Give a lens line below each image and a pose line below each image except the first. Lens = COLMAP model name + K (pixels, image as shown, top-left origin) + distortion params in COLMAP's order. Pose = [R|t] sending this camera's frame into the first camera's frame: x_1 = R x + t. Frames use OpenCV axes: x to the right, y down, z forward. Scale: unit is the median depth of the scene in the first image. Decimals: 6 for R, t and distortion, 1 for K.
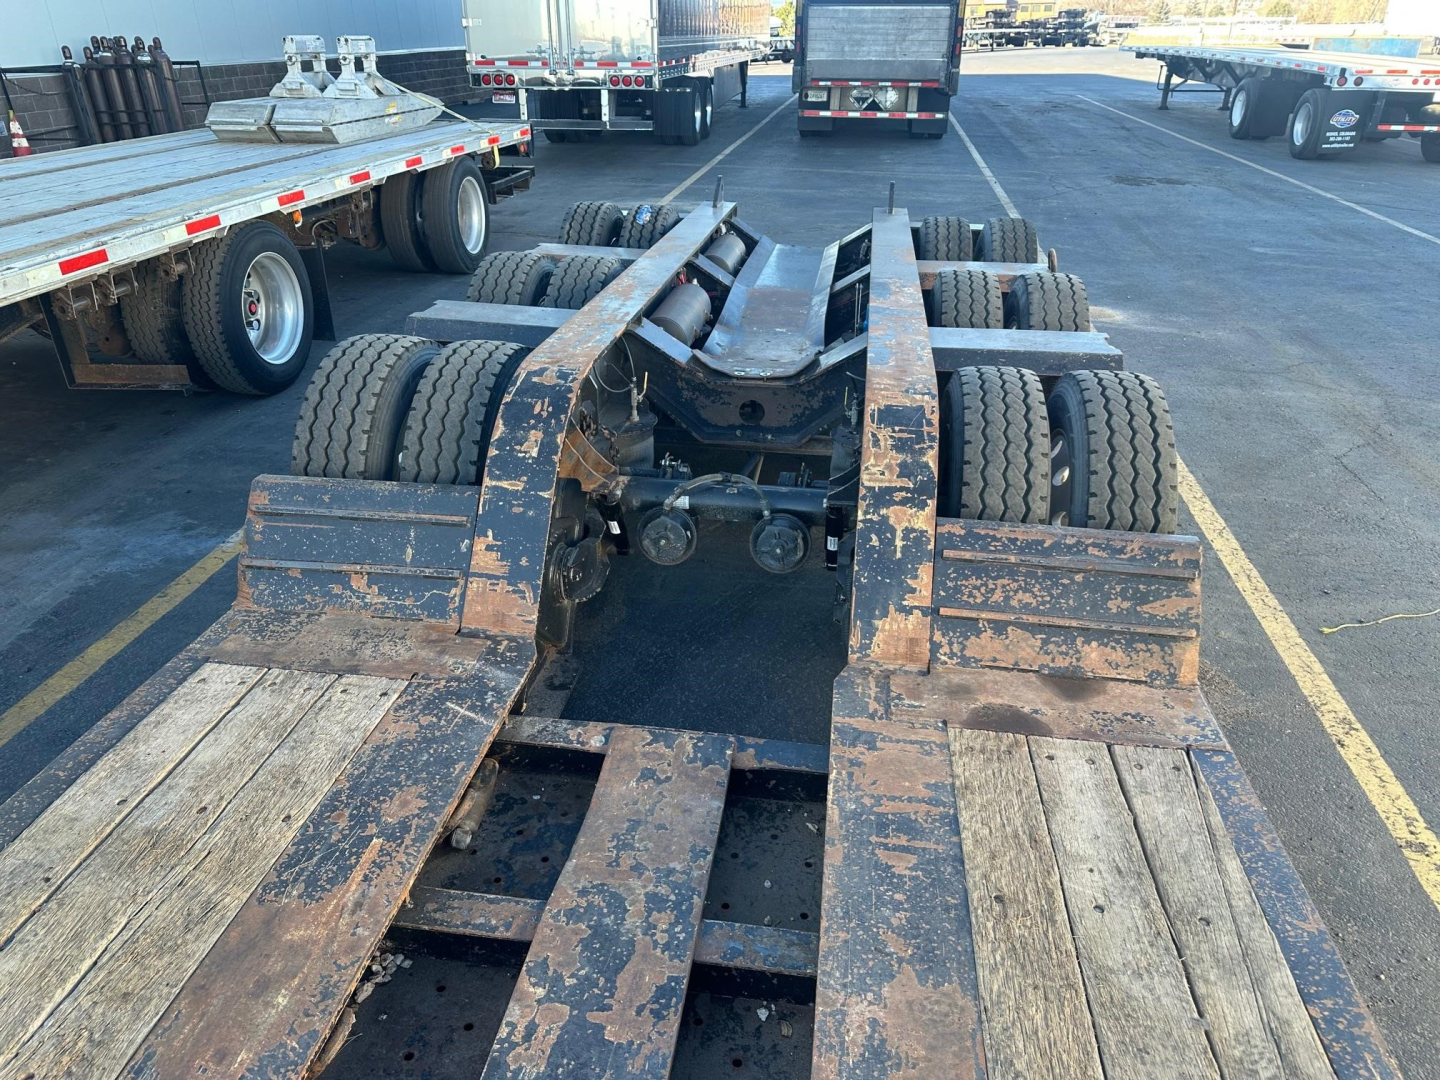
lens RADIAL K [[988.7, 0, 715.8], [0, 988.7, 542.6], [0, 0, 1]] dist [0.020683, -0.009839]
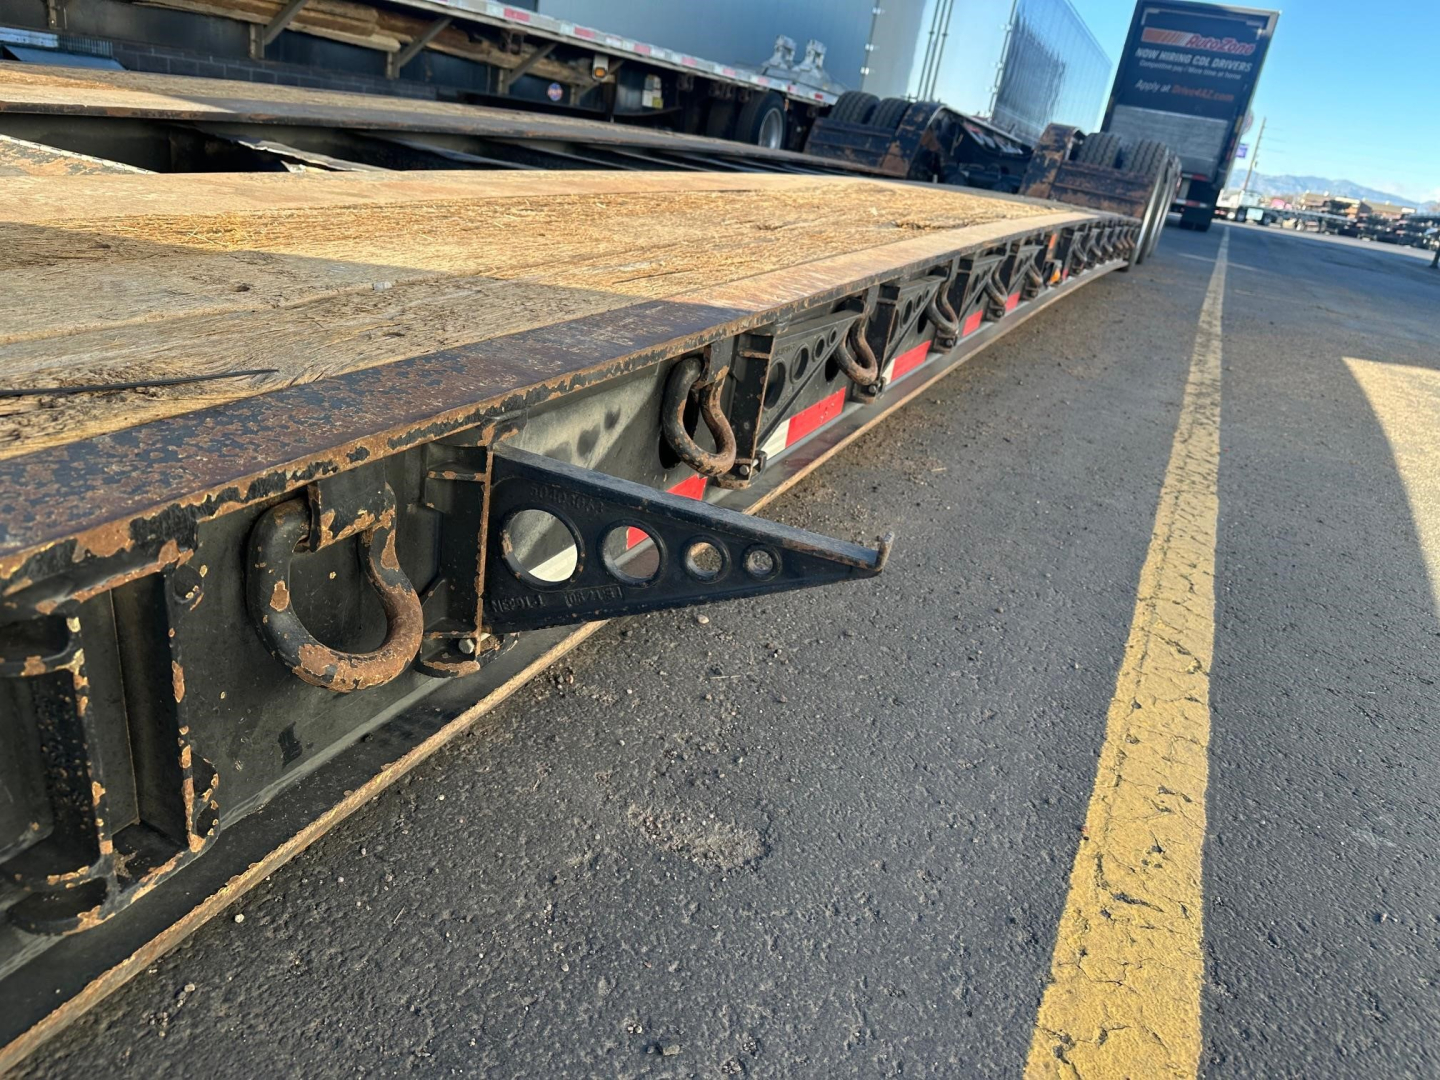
lens RADIAL K [[988.7, 0, 722.5], [0, 988.7, 541.1], [0, 0, 1]] dist [0.020683, -0.009839]
pose [[0.942019, 0.255074, -0.218030, 0.041064], [-0.277325, 0.957613, -0.077898, 0.291650], [0.188918, 0.133846, 0.972828, -0.338870]]
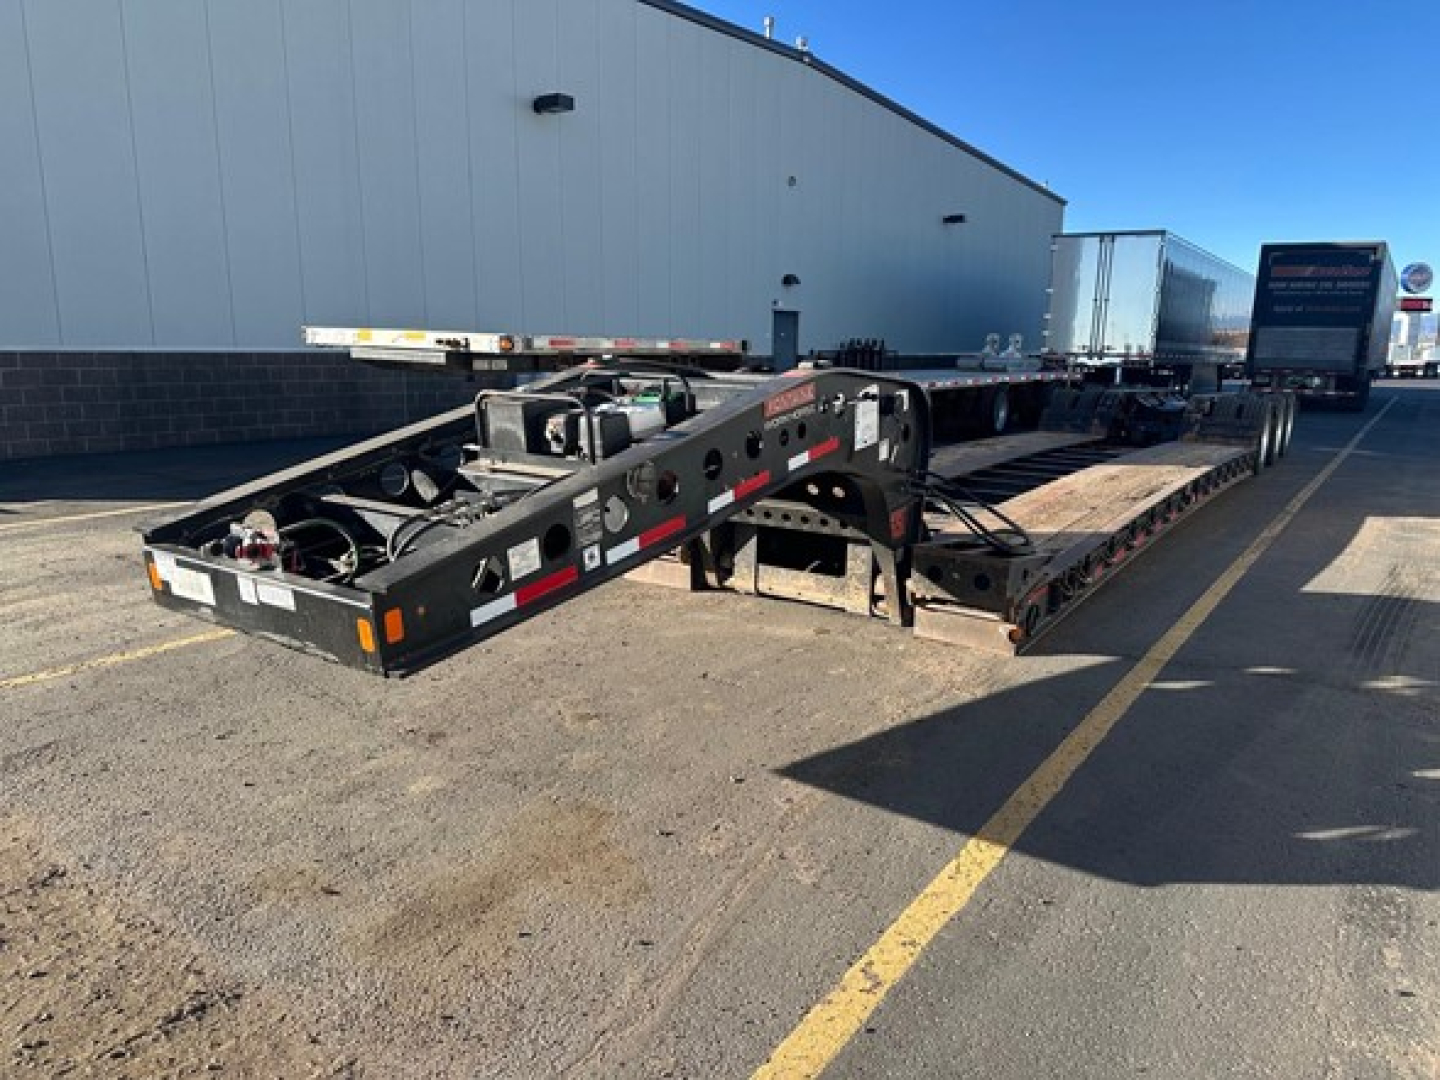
lens RADIAL K [[988.7, 0, 717.2], [0, 988.7, 548.9], [0, 0, 1]] dist [0.020683, -0.009839]
pose [[0.893183, 0.107116, -0.436749, 0.058094], [-0.224530, 0.947720, -0.226744, 0.424289], [0.389627, 0.300587, 0.870539, -0.746846]]
